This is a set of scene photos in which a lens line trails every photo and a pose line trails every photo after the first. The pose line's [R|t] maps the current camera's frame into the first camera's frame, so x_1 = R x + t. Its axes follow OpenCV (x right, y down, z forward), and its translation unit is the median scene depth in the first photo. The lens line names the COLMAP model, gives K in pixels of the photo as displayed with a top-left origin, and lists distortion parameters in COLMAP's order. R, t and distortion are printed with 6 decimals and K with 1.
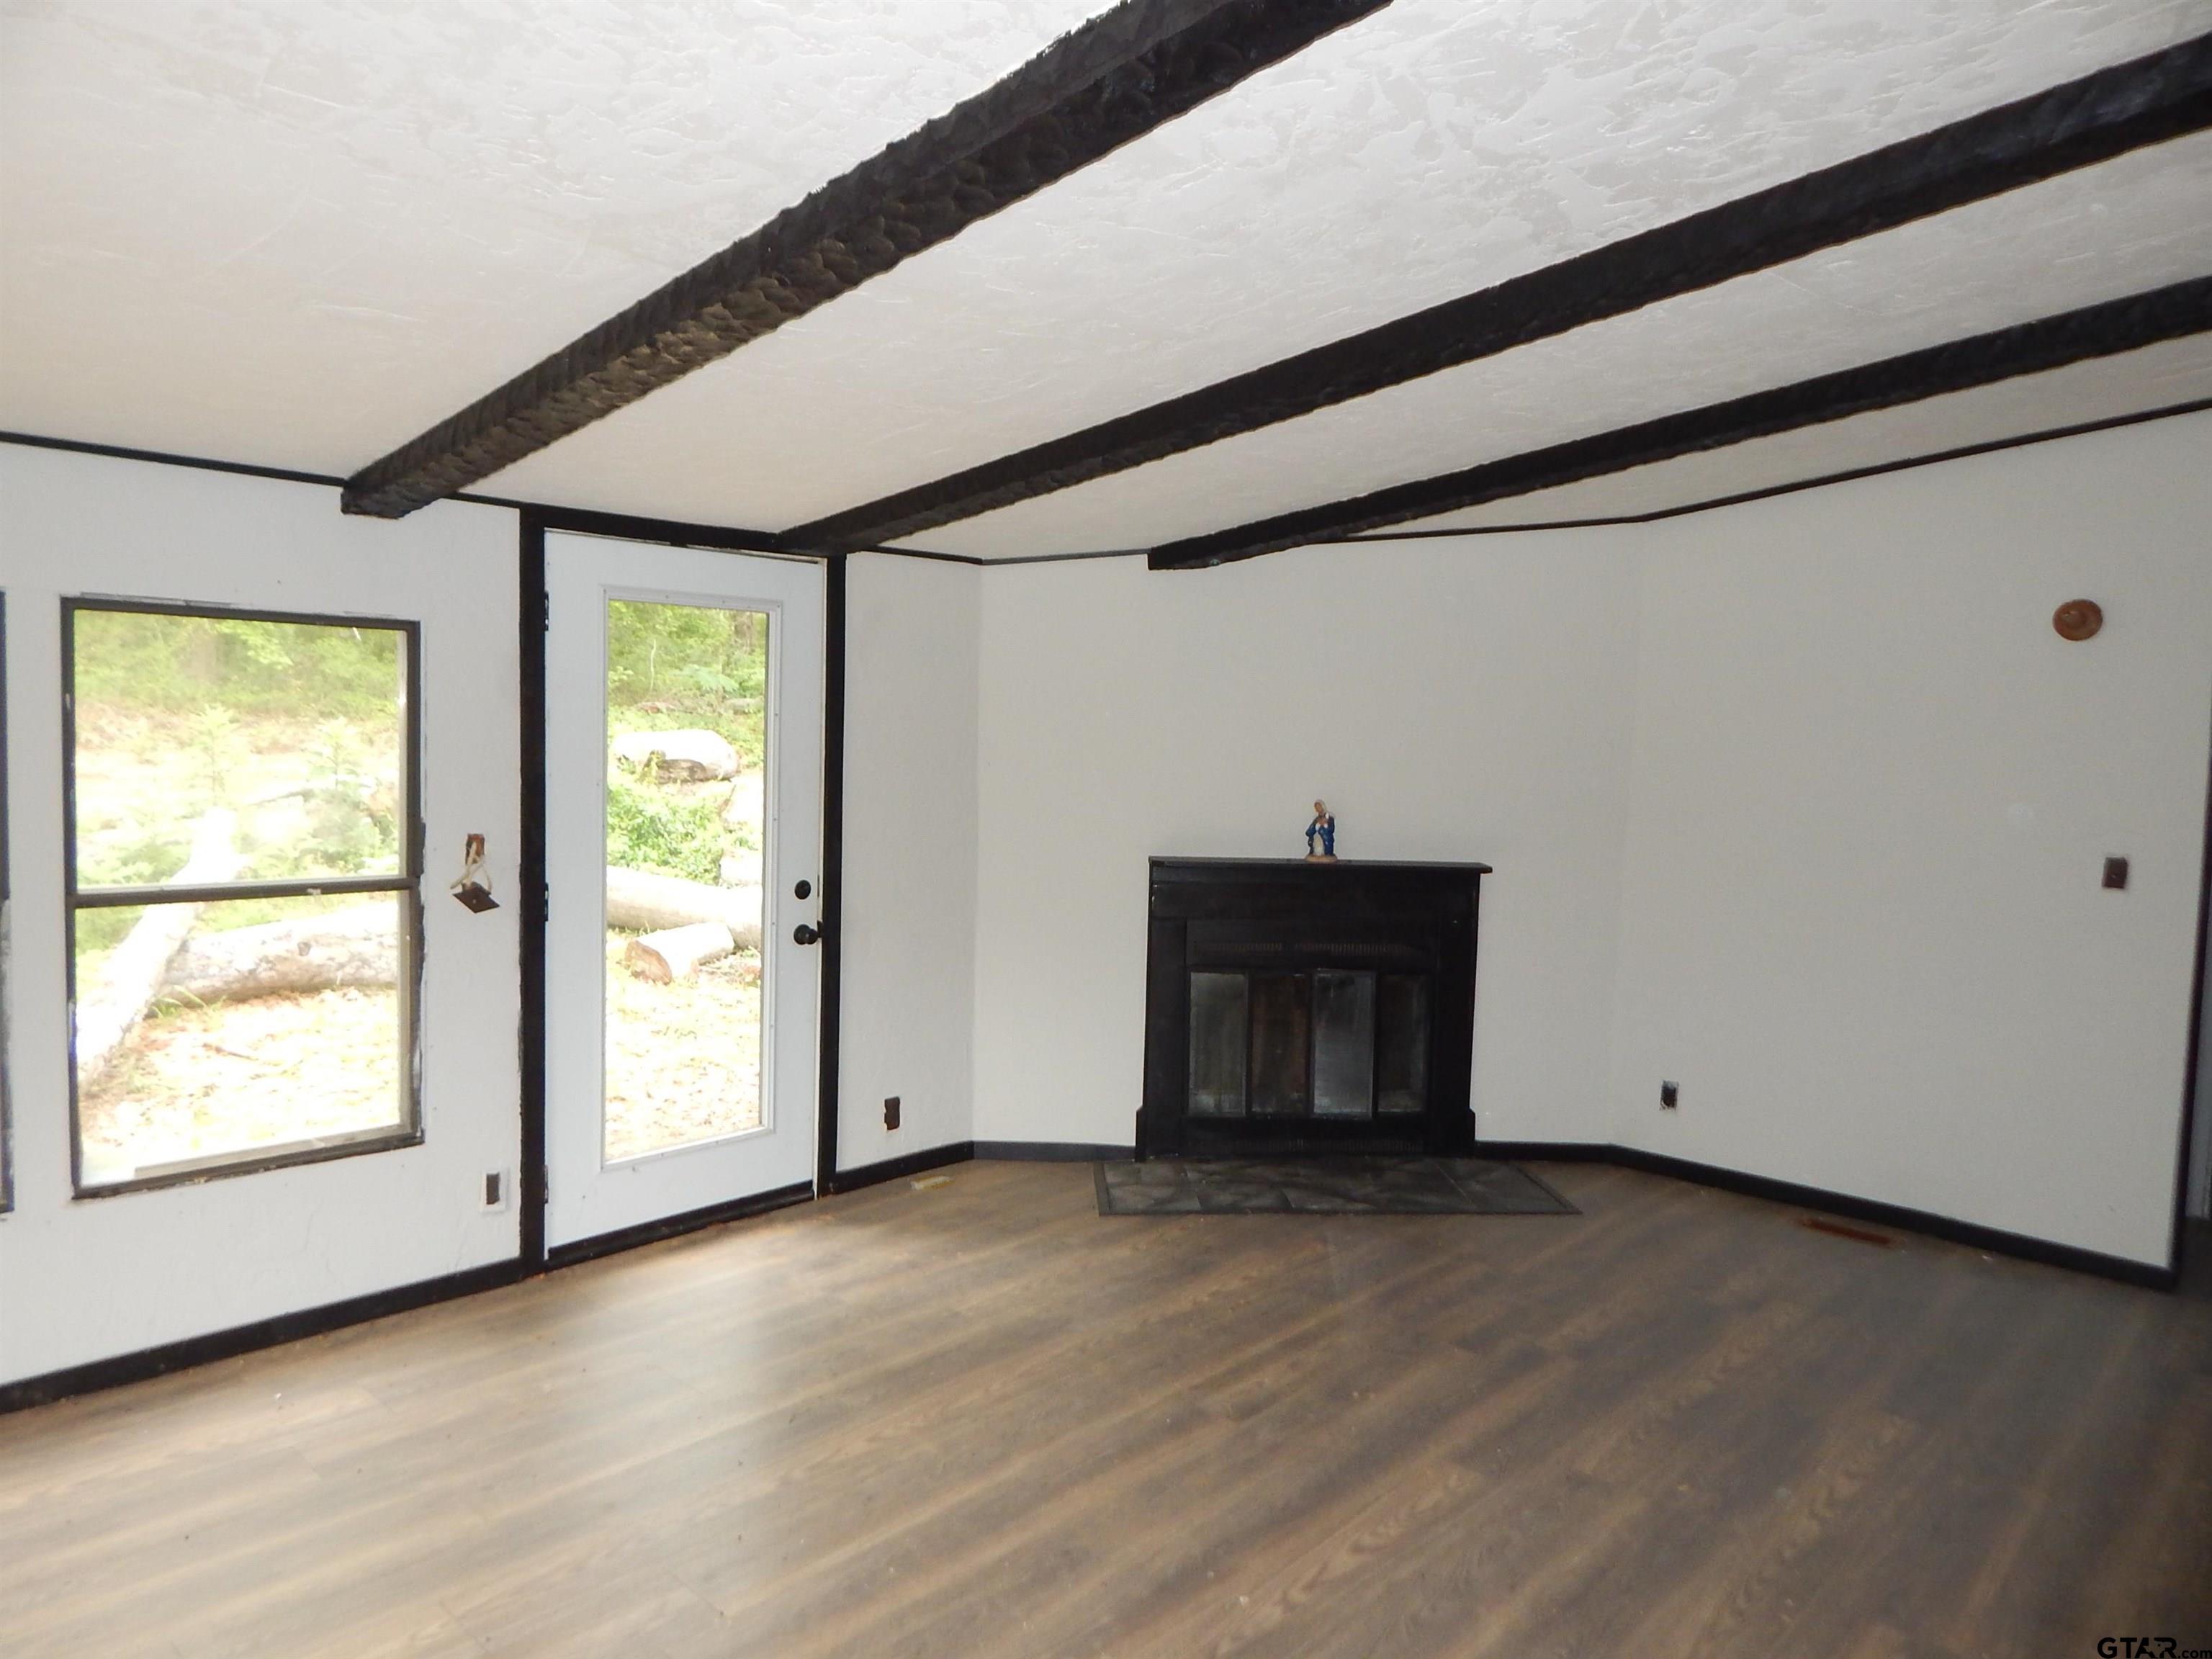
lens RADIAL K [[1499.0, 0, 1106.0], [0, 1499.0, 829.5], [0, 0, 1]] dist [-0.003638, -0.001447]
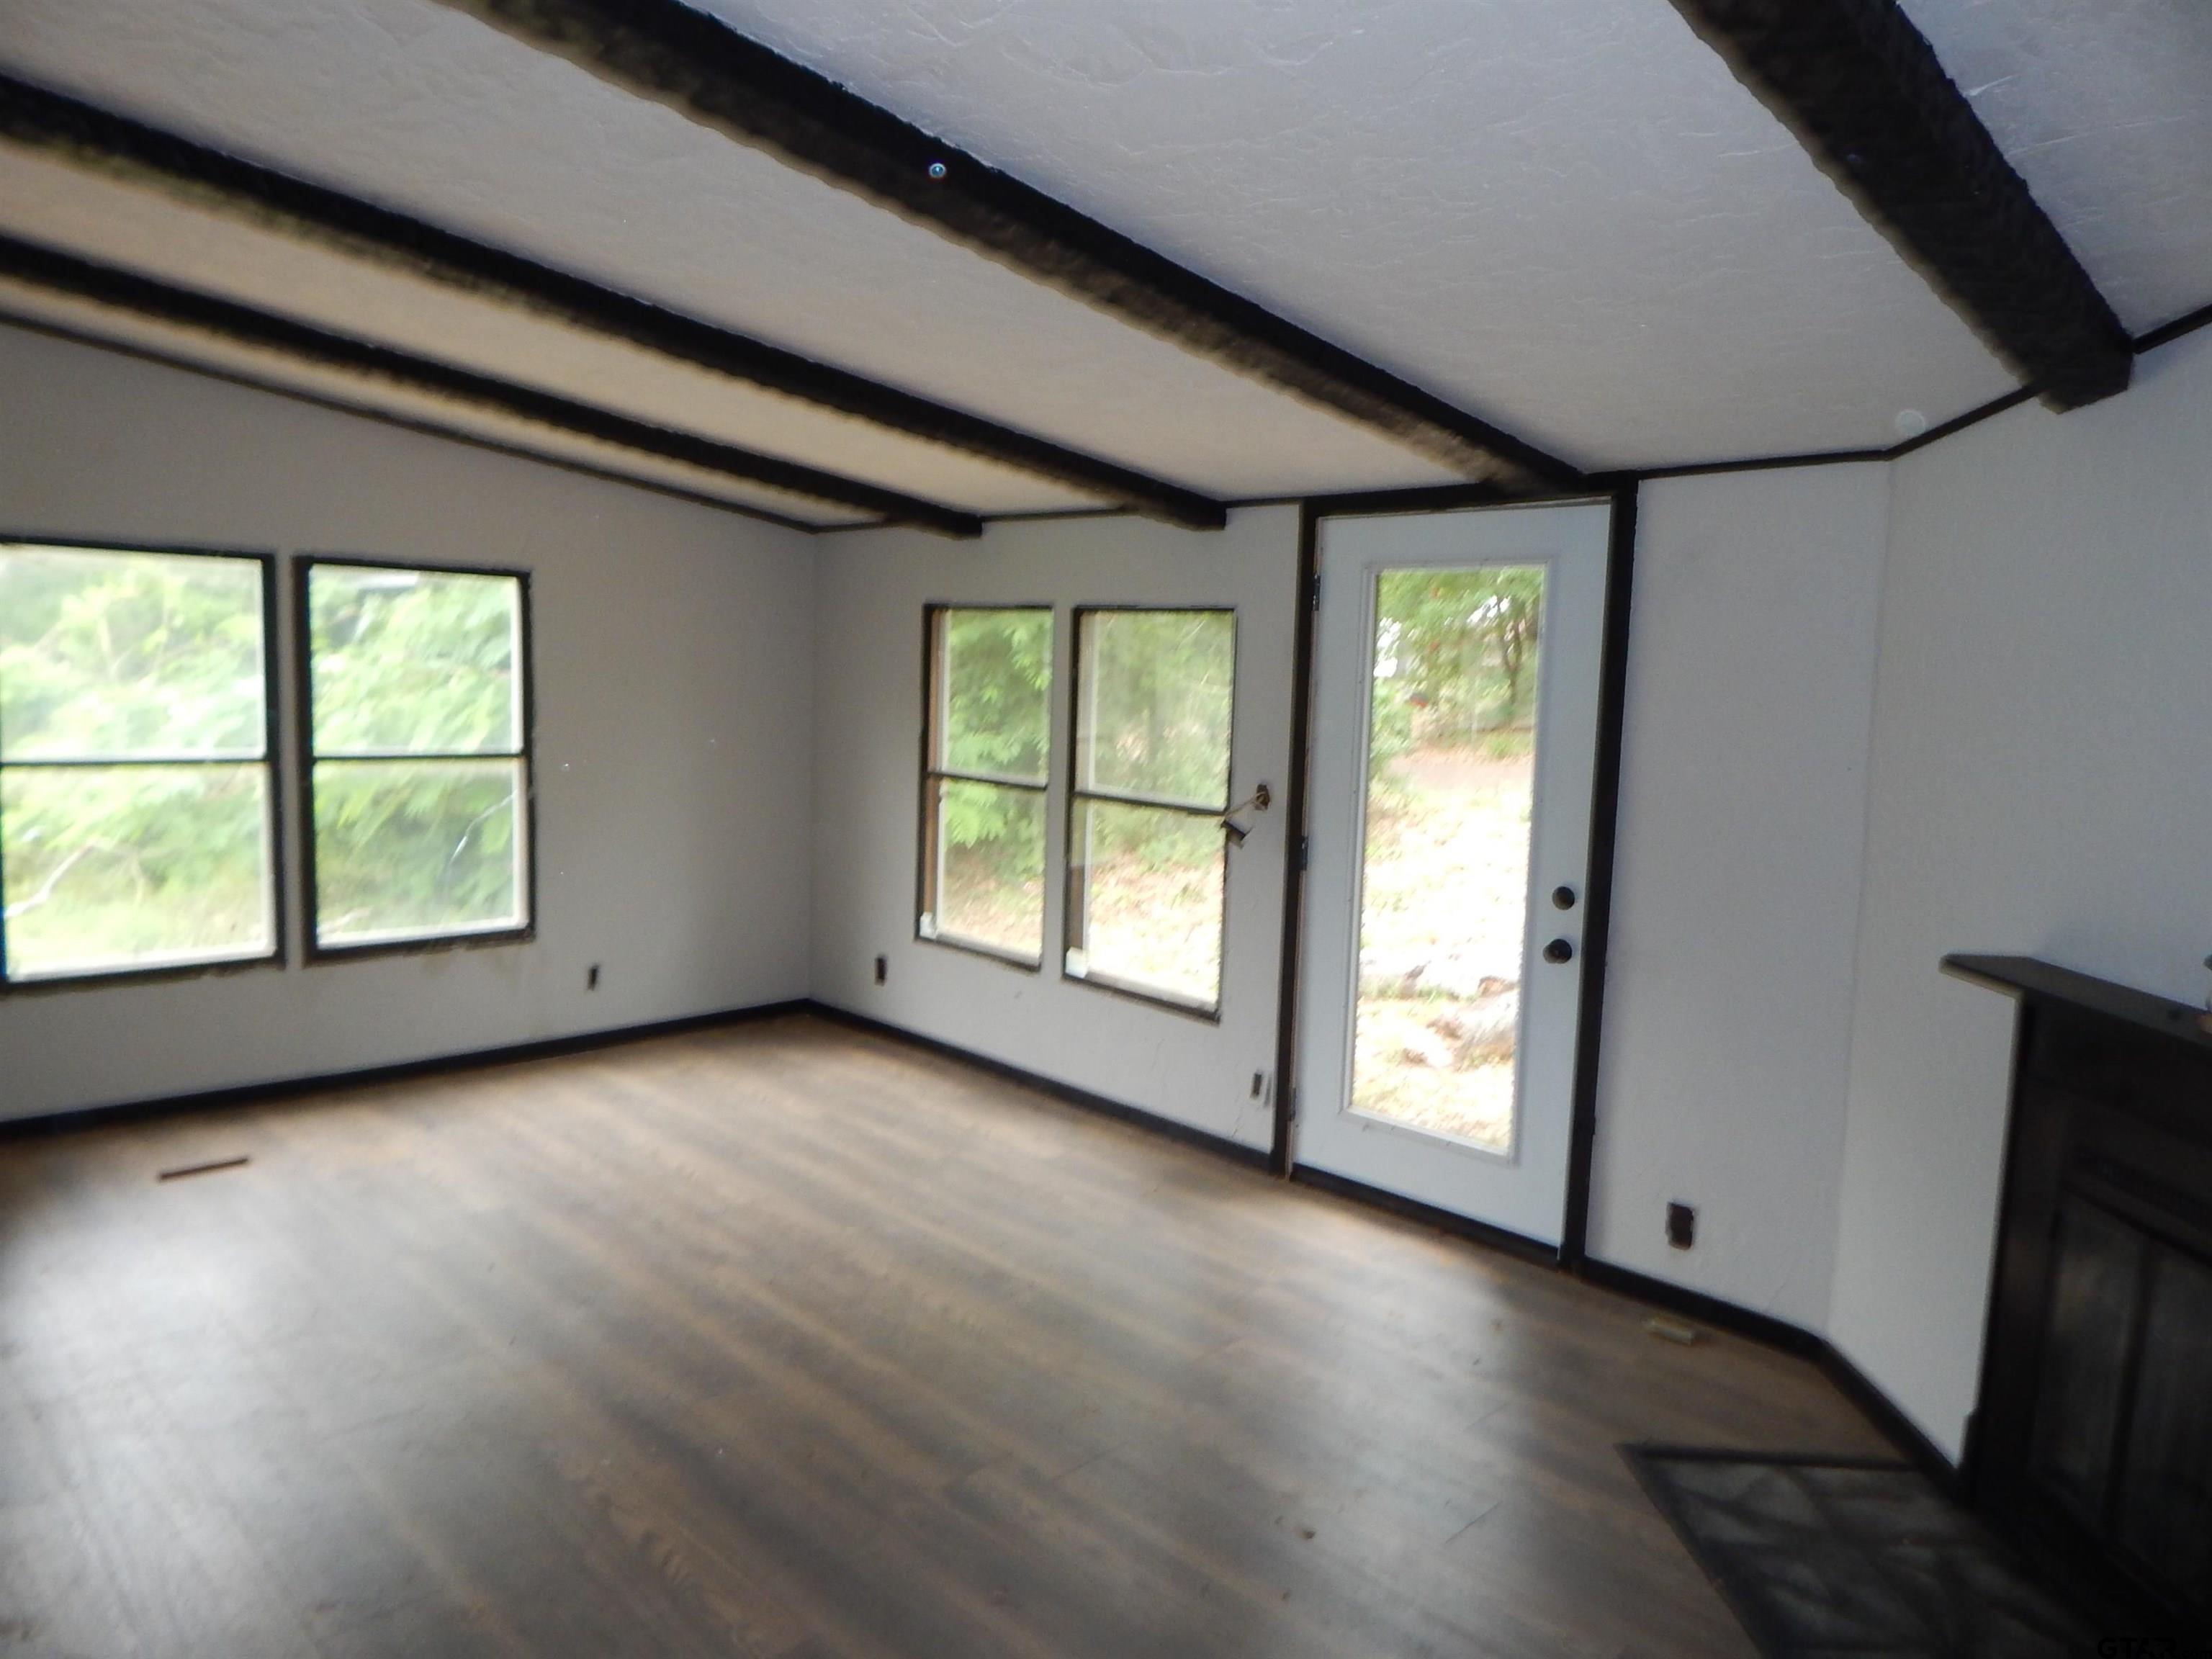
lens RADIAL K [[1466.5, 0, 1106.0], [0, 1466.5, 829.5], [0, 0, 1]] dist [-0.004033, -0.001557]
pose [[-0.055204, 0.080503, -0.995224, 0.680703], [-0.112431, 0.989904, 0.086309, -0.042520], [0.992125, 0.116659, -0.045595, 0.846730]]
